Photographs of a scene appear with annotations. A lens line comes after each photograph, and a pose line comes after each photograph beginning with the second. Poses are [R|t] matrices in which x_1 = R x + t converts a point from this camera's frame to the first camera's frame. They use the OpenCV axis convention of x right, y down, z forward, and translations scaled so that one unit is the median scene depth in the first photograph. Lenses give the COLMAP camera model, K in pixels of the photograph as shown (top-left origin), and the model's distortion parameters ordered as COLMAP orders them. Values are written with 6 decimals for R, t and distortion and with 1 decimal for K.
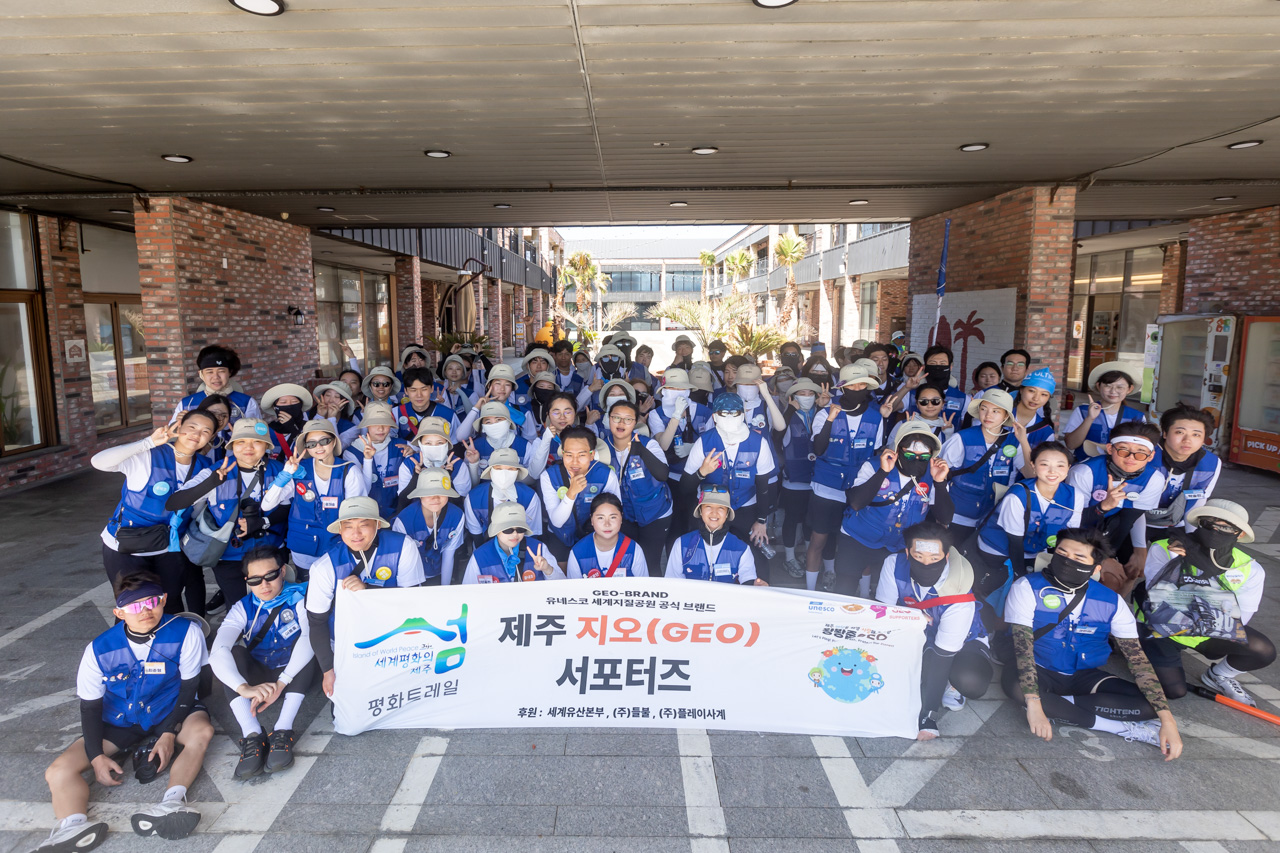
lens RADIAL K [[648.4, 0, 638.8], [0, 648.4, 419.8], [0, 0, 1]] dist [-0.001848, 0.000391]
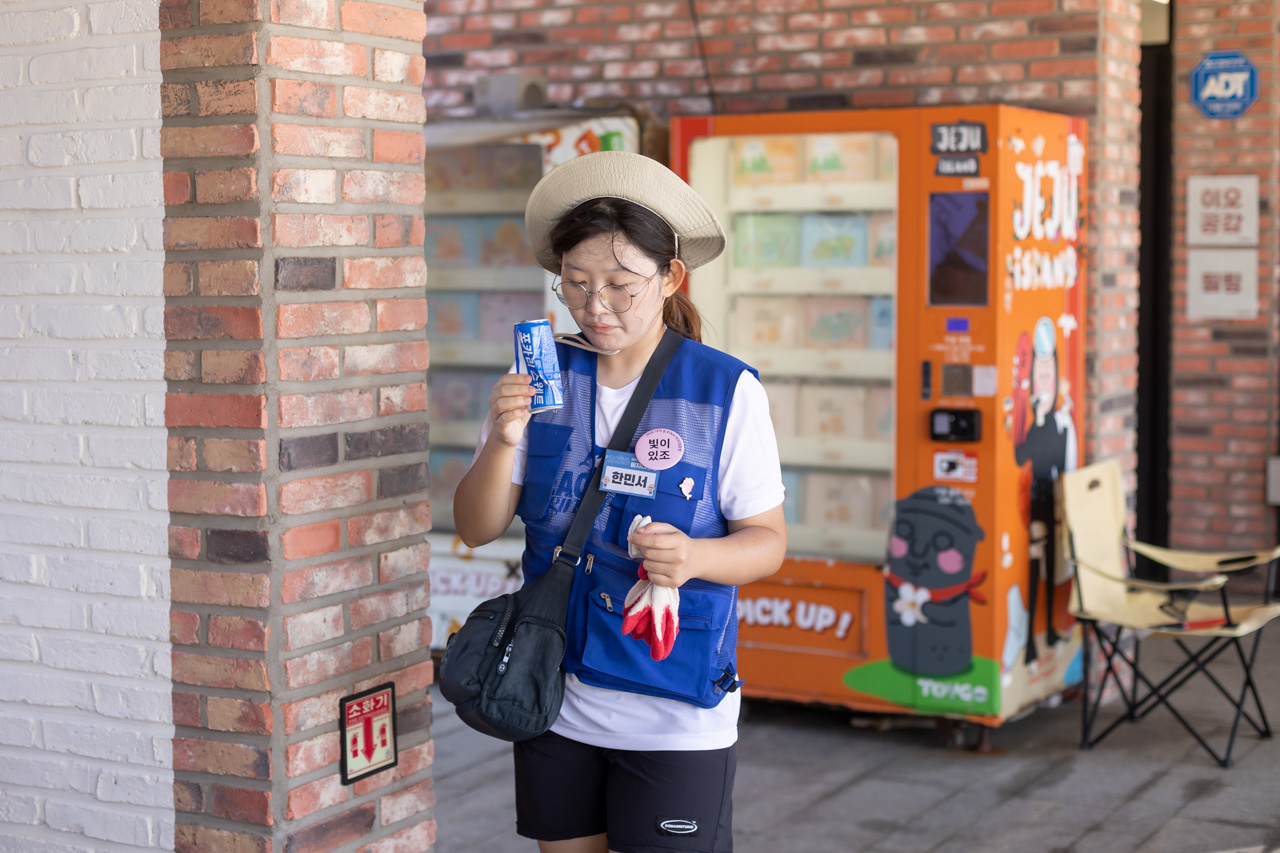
lens RADIAL K [[2145.5, 0, 640.0], [0, 2145.5, 426.5], [0, 0, 1]] dist [-0.000547, -0.008204]
pose [[0.529489, -0.072609, 0.845204, 0.186116], [0.141653, 0.989909, -0.003700, -0.034418], [-0.836407, 0.121685, 0.534431, 0.534745]]
